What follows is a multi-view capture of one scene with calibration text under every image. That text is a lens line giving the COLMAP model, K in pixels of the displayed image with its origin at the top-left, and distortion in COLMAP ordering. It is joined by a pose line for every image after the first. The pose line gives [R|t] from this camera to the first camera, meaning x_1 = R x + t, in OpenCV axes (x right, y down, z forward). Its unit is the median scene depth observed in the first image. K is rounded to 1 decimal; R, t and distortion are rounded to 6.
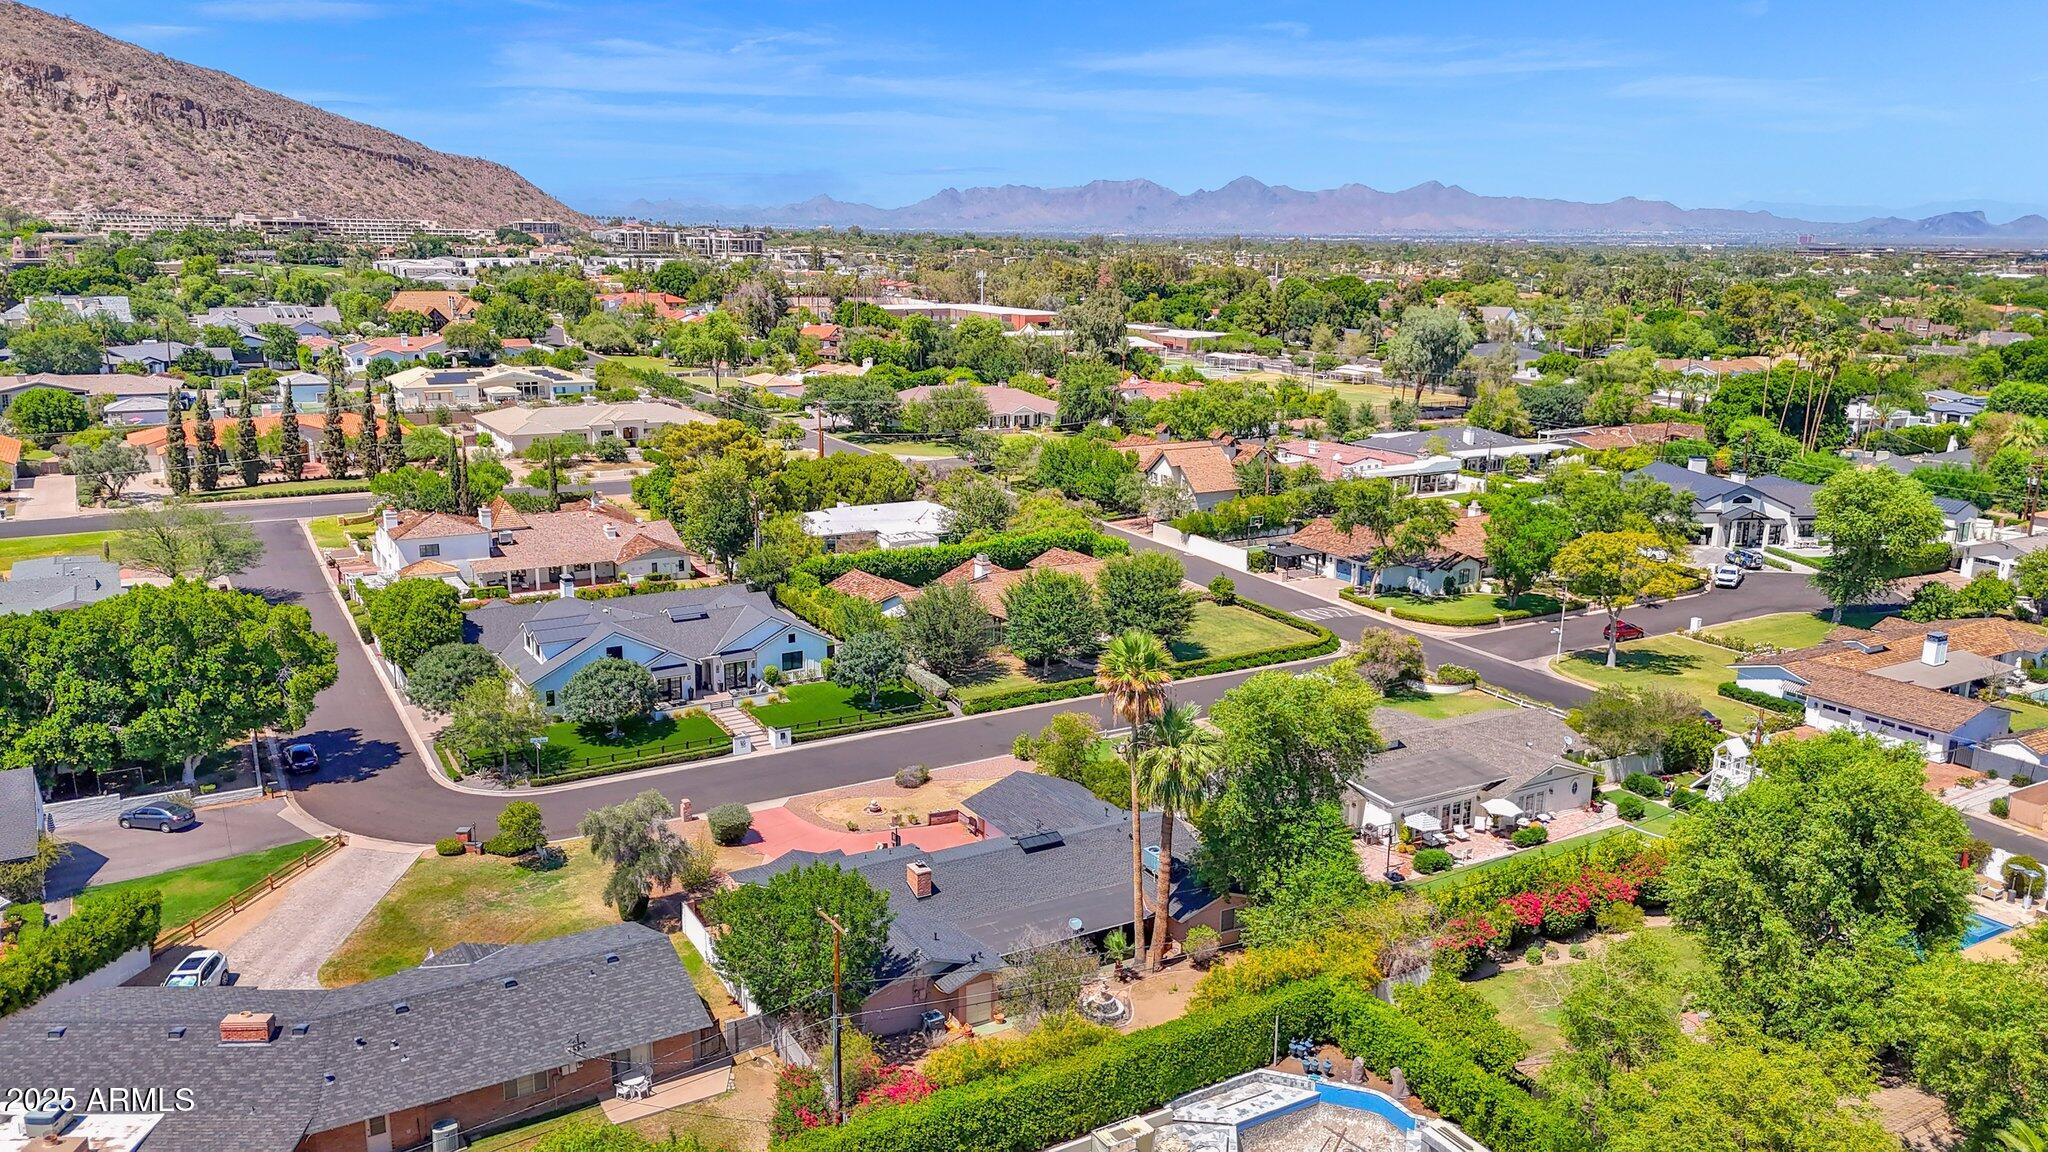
lens RADIAL K [[1505.8, 0, 1016.4], [0, 1505.8, 583.3], [0, 0, 1]] dist [0.069642, -0.063685]
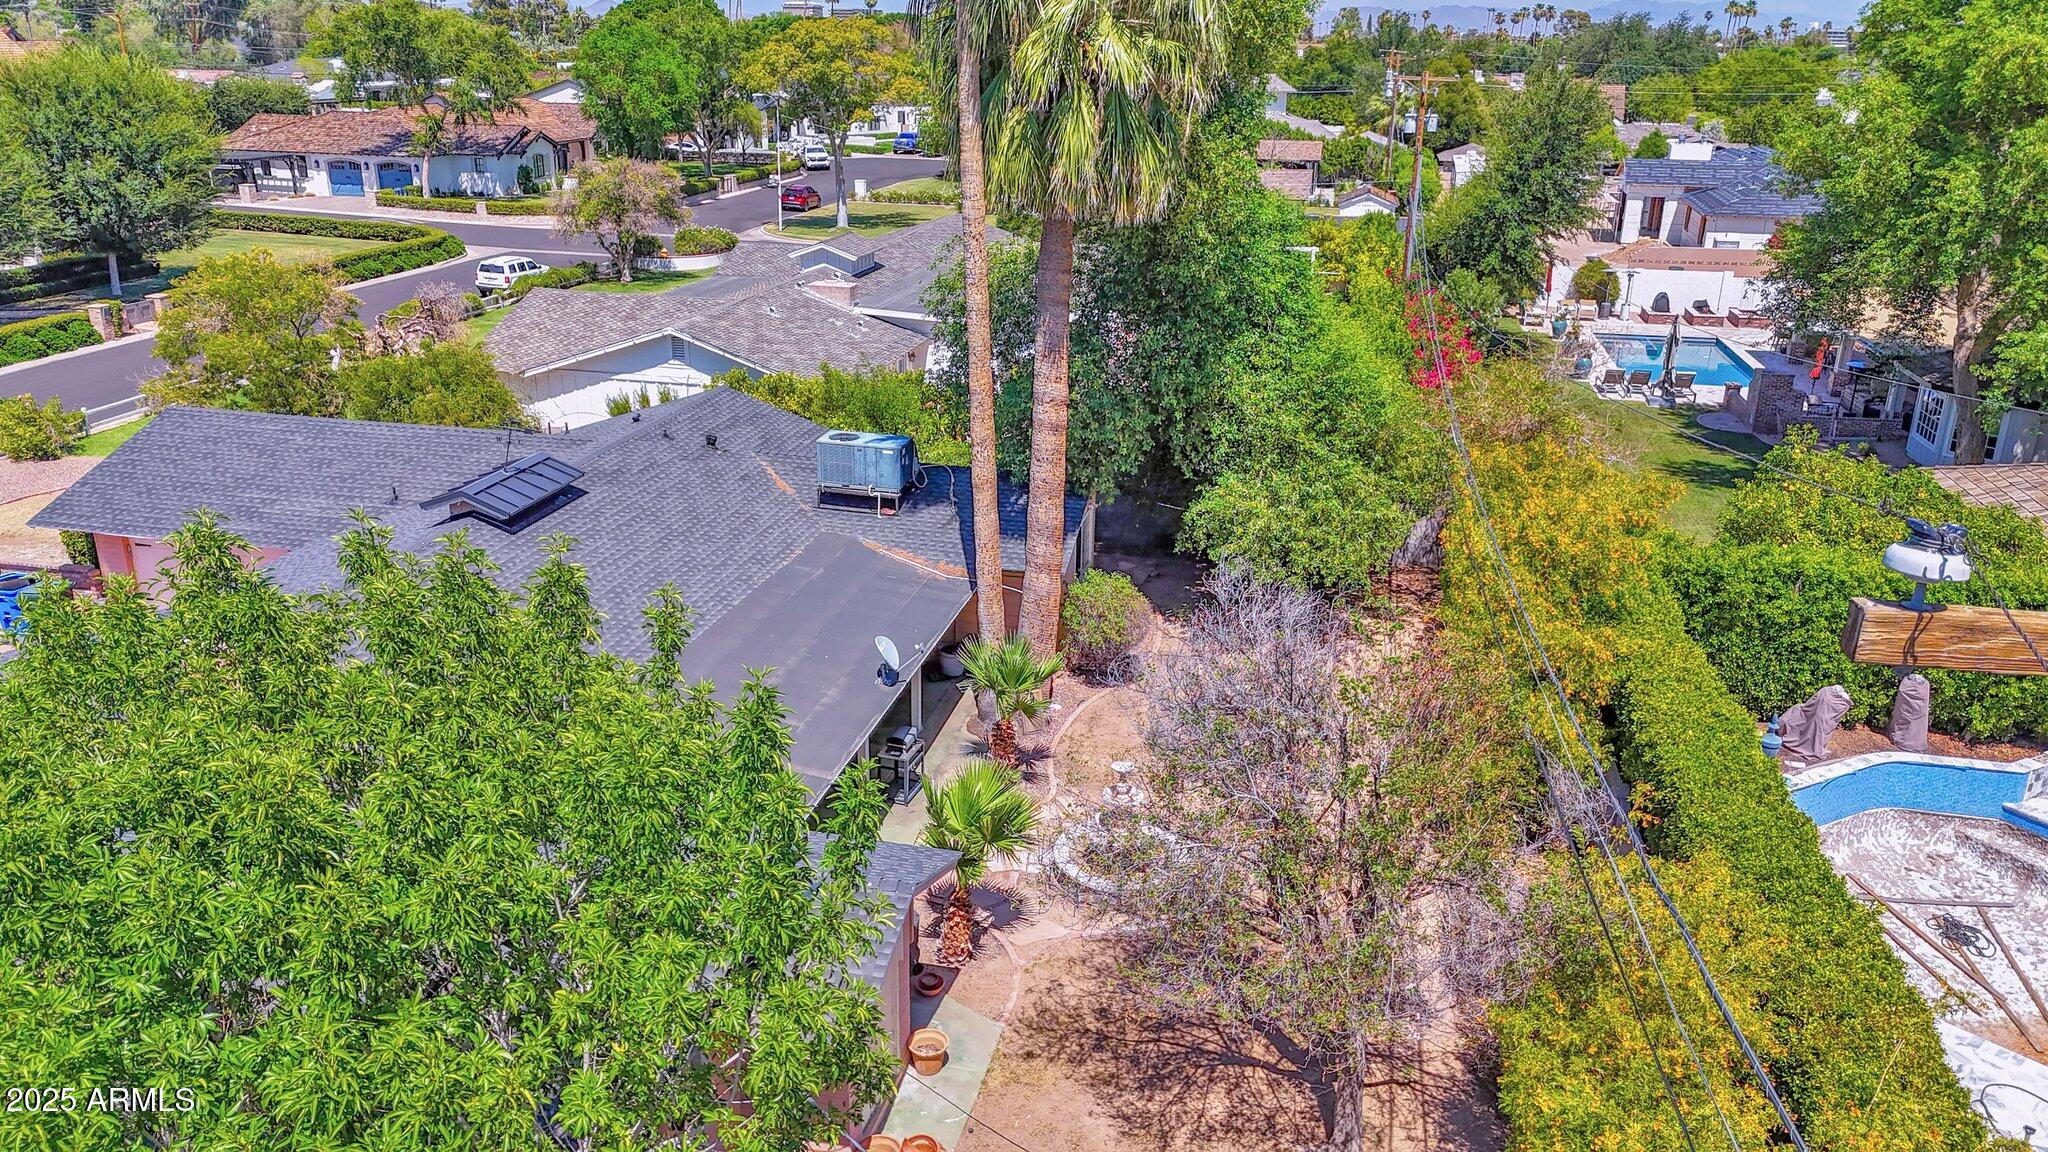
lens RADIAL K [[1505.8, 0, 1016.4], [0, 1505.8, 583.3], [0, 0, 1]] dist [0.069642, -0.063685]
pose [[0.680199, -0.256341, 0.686745, -0.072538], [0.165723, 0.966381, 0.196578, 0.078812], [-0.714049, -0.019903, 0.699813, 0.386318]]
